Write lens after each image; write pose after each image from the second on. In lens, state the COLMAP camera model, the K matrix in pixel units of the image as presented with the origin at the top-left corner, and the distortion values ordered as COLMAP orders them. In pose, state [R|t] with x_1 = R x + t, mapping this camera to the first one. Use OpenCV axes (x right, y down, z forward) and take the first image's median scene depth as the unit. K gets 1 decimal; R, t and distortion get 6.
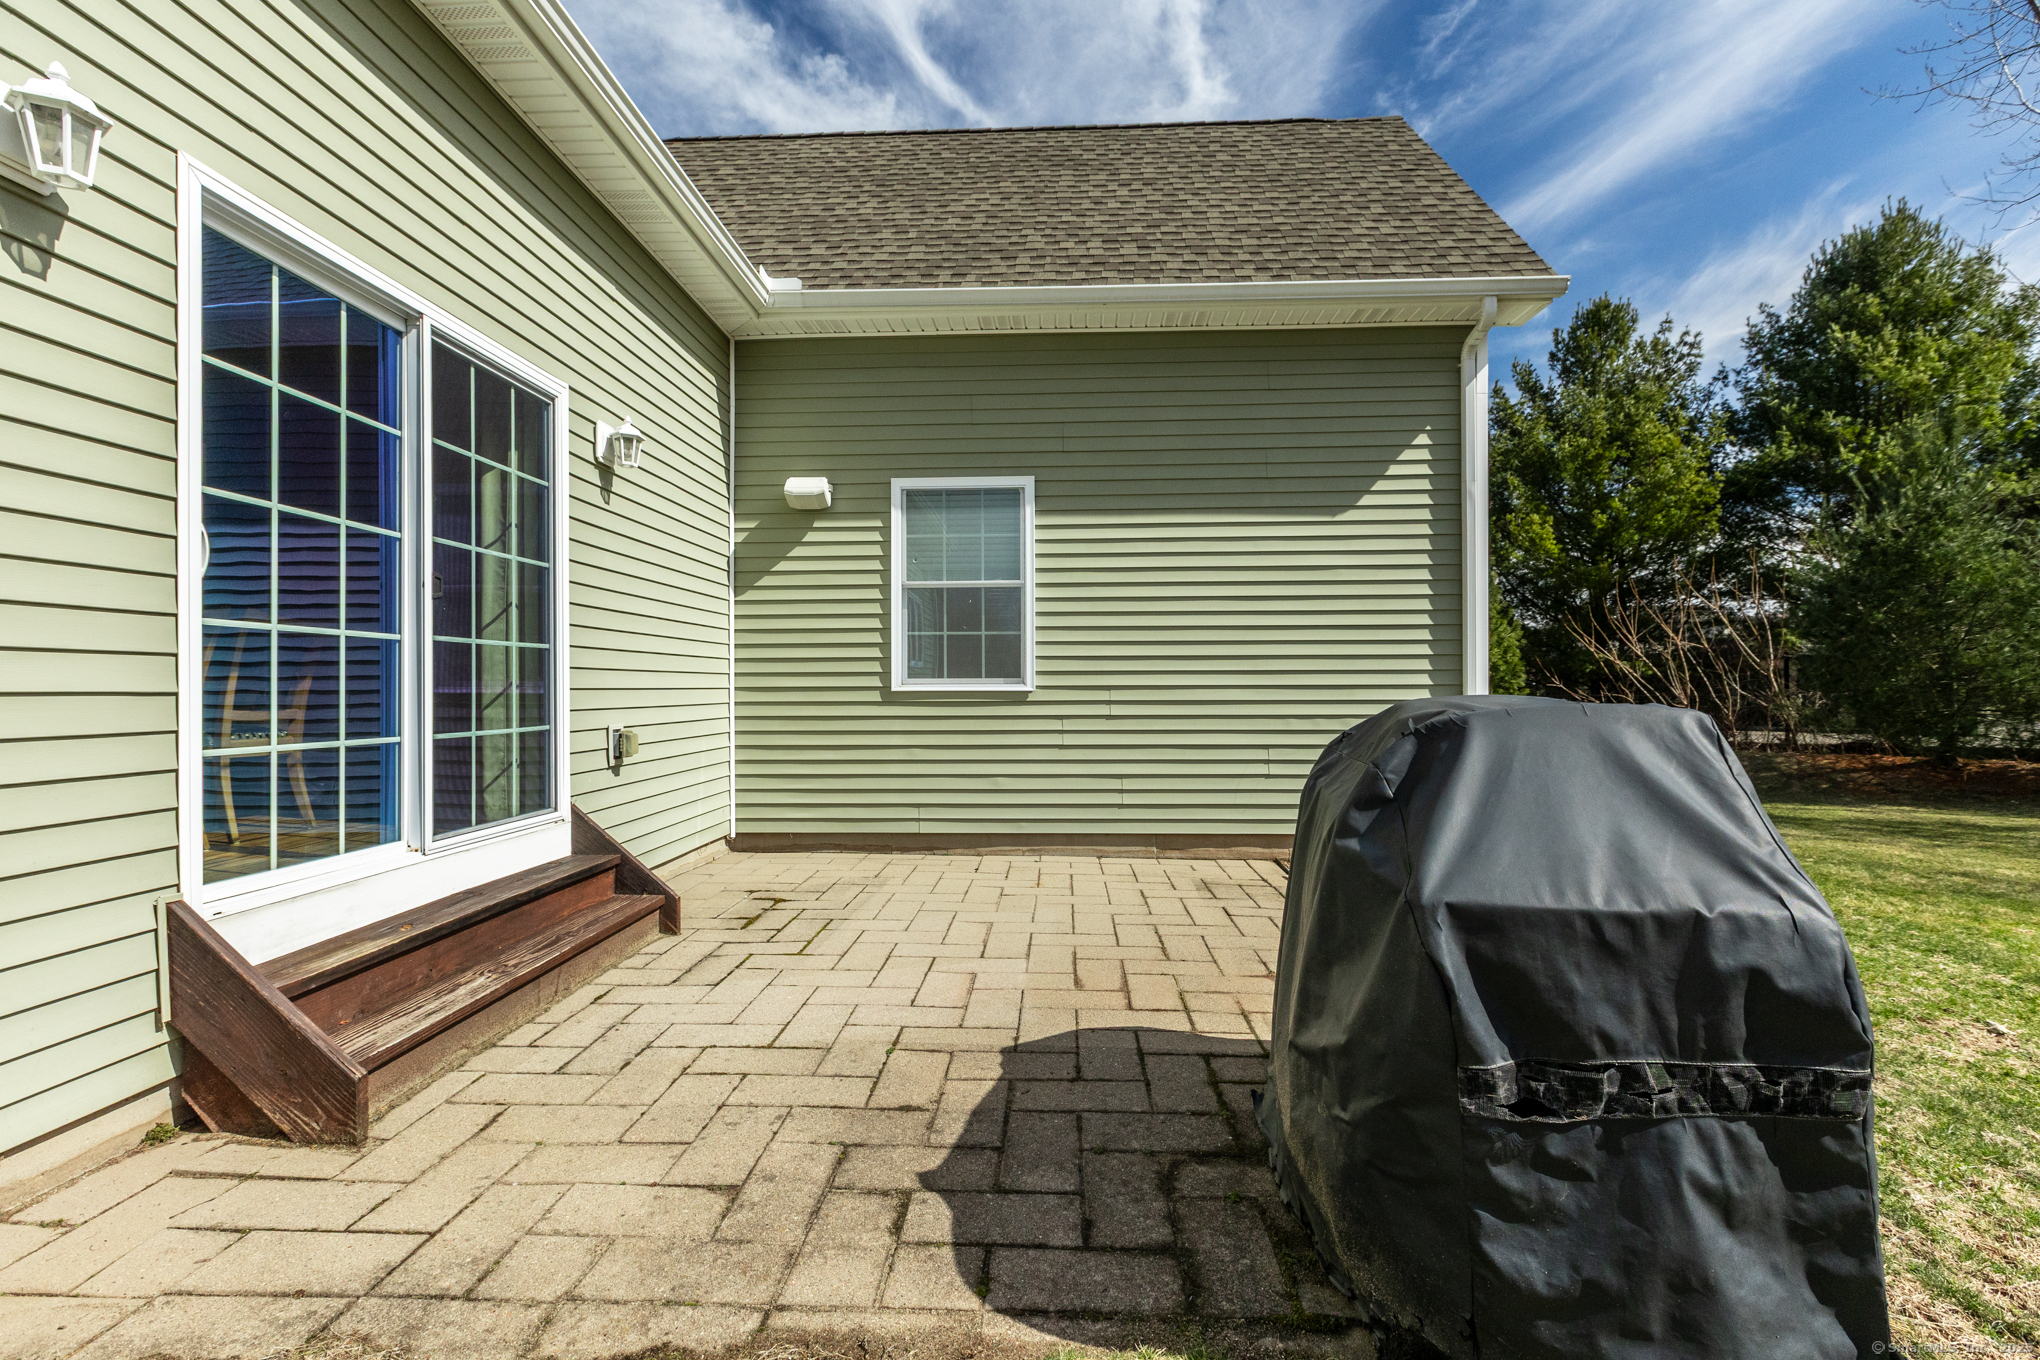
lens RADIAL K [[907.7, 0, 1027.6], [0, 907.7, 677.7], [0, 0, 1]] dist [-0.002091, 0.000175]
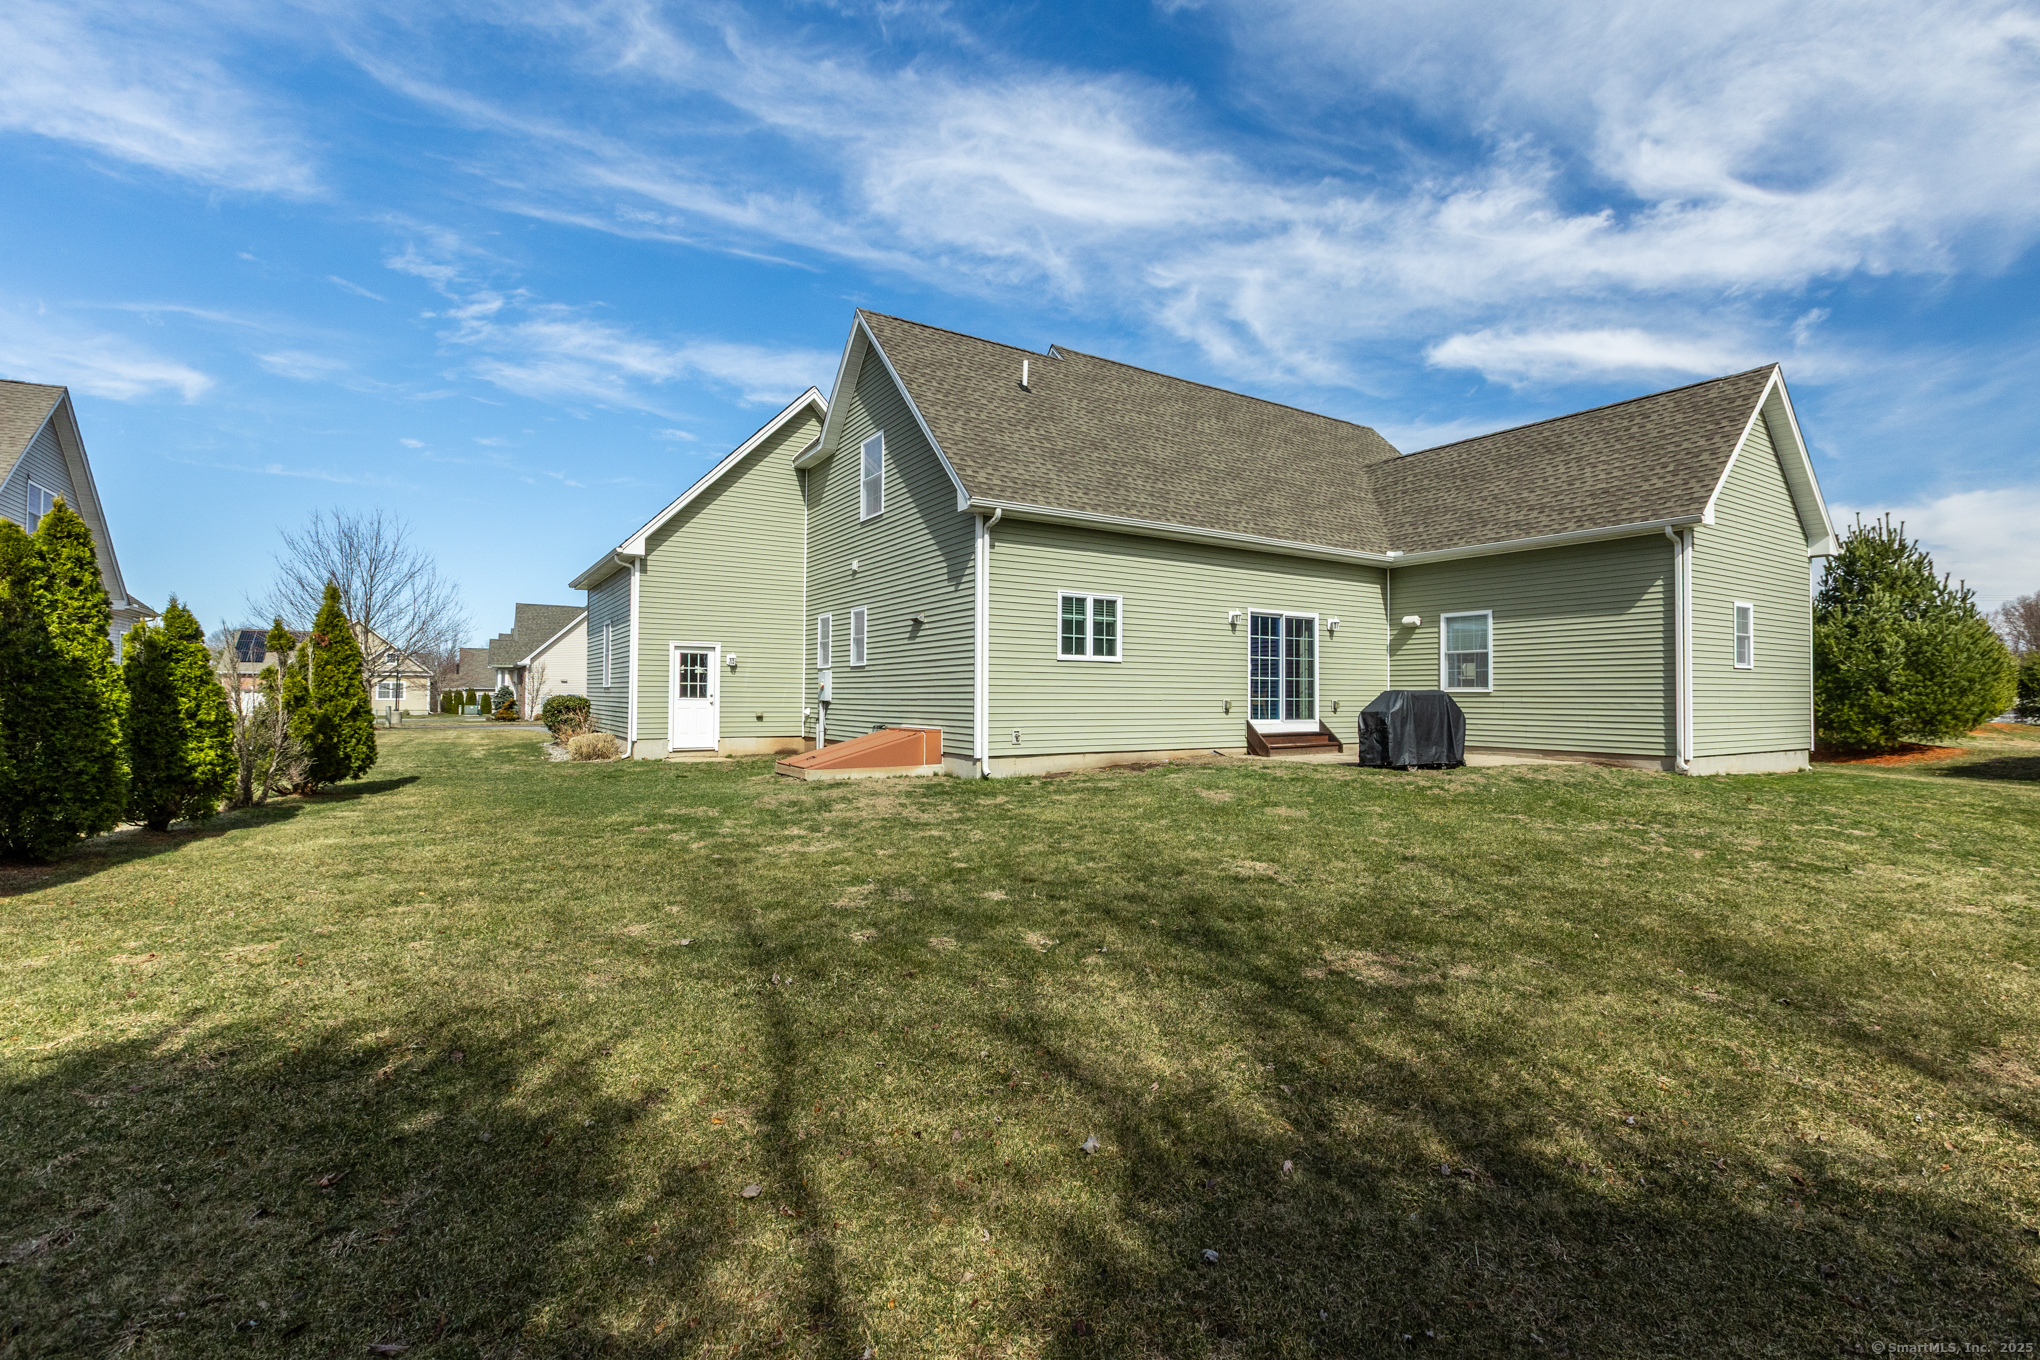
lens RADIAL K [[907.7, 0, 1027.6], [0, 907.7, 677.7], [0, 0, 1]] dist [-0.002091, 0.000175]
pose [[0.580307, -0.008718, -0.814351, 1.438775], [0.000717, 0.999948, -0.010193, -0.000256], [0.814398, 0.005331, 0.580283, -1.695430]]
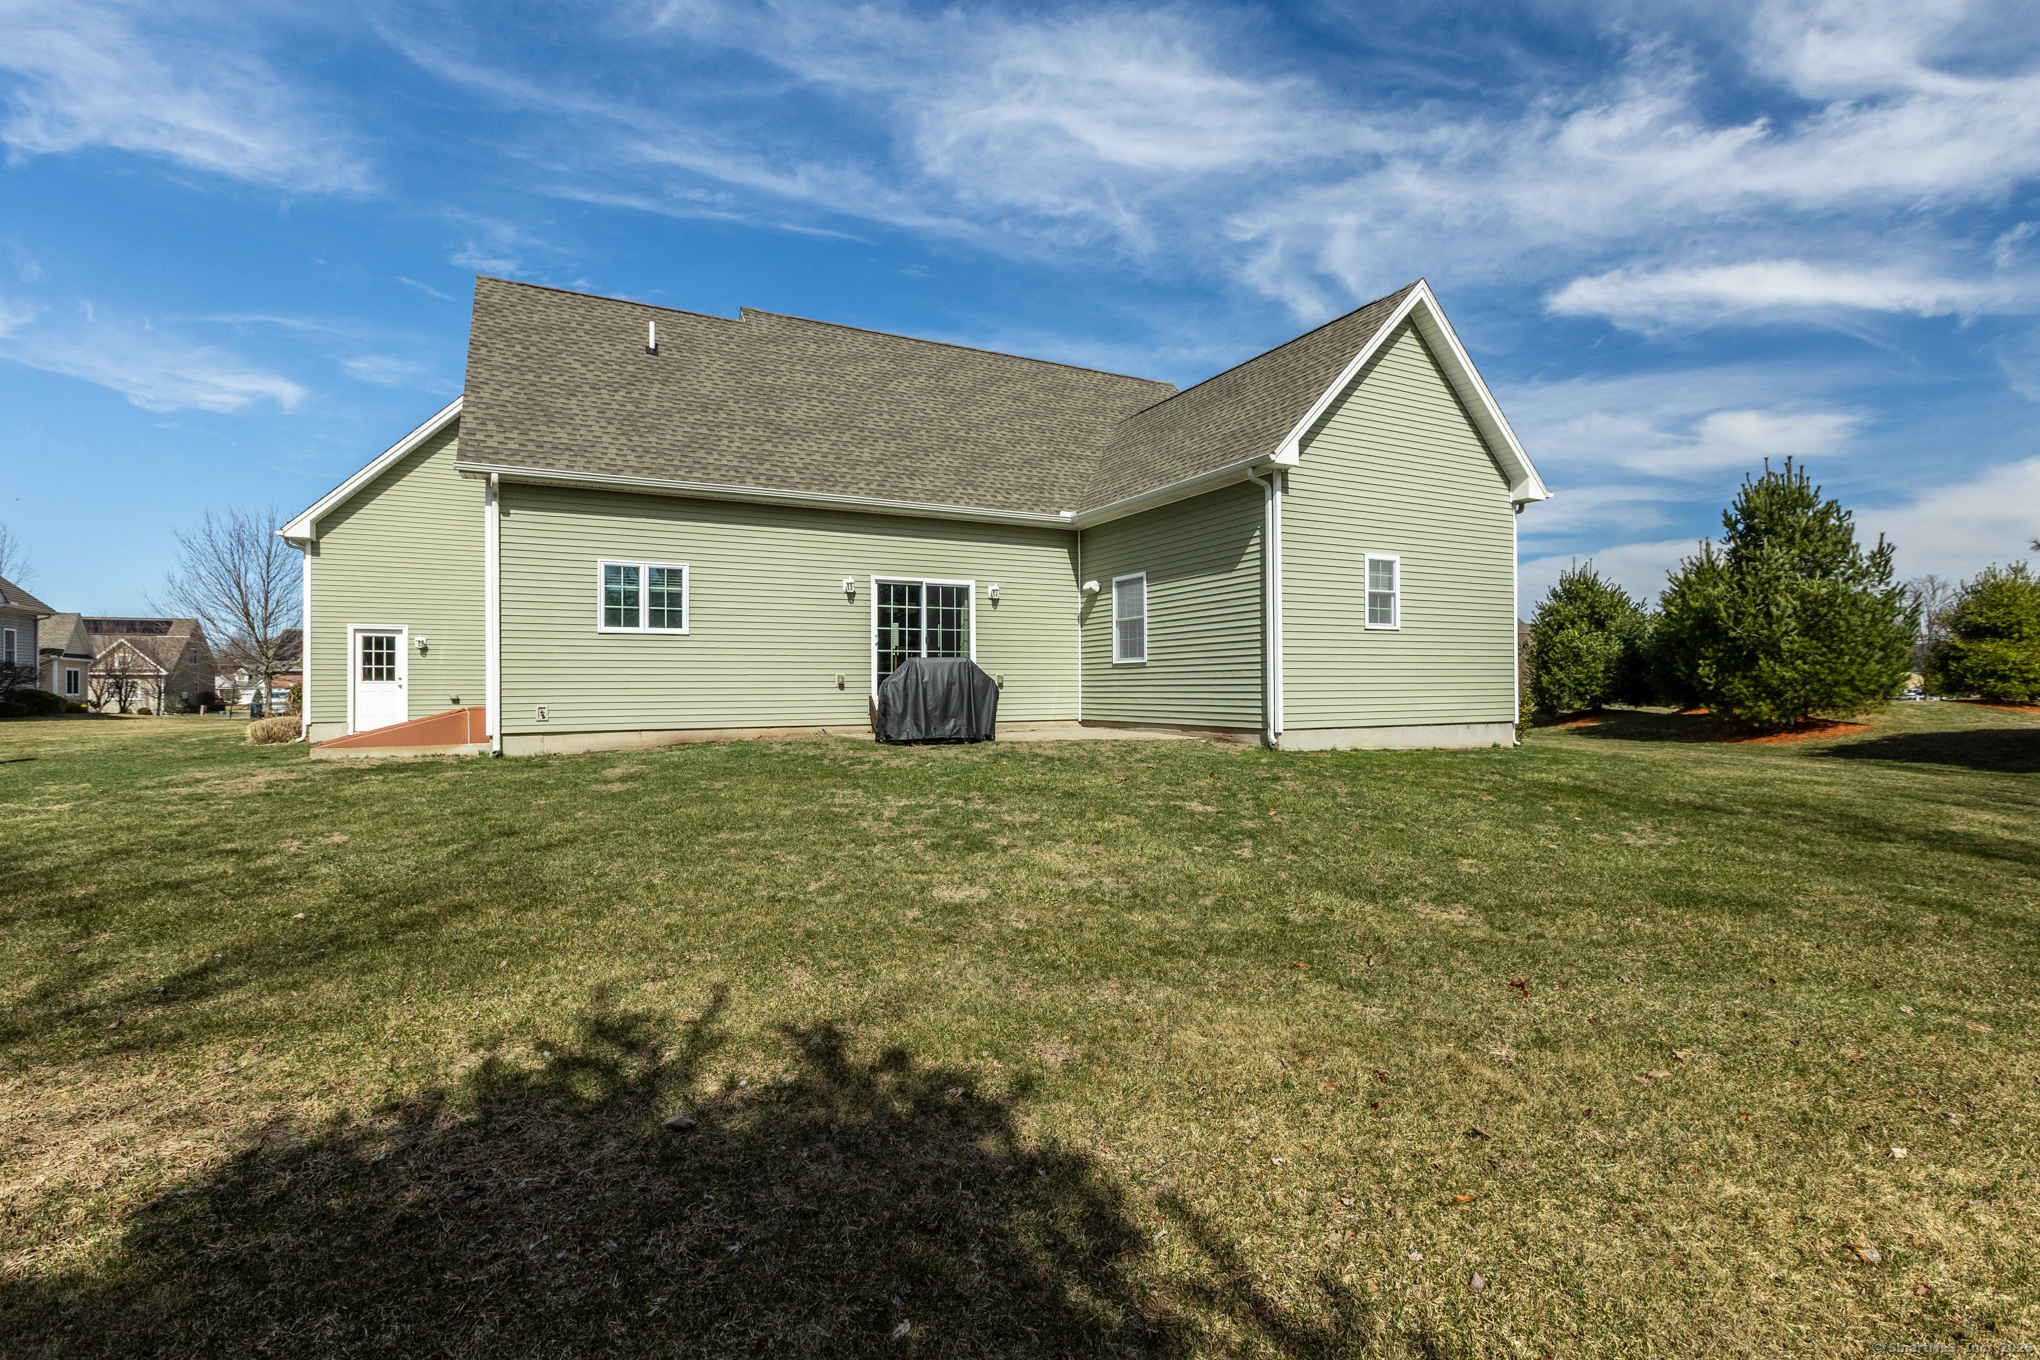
lens RADIAL K [[926.6, 0, 1020.0], [0, 926.6, 680.0], [0, 0, 1]] dist [-0.001547, 0.000034]
pose [[0.496026, -0.005602, -0.868289, 2.059397], [0.013463, 0.999909, 0.001240, 0.057306], [0.868203, -0.012305, 0.496057, -0.512011]]
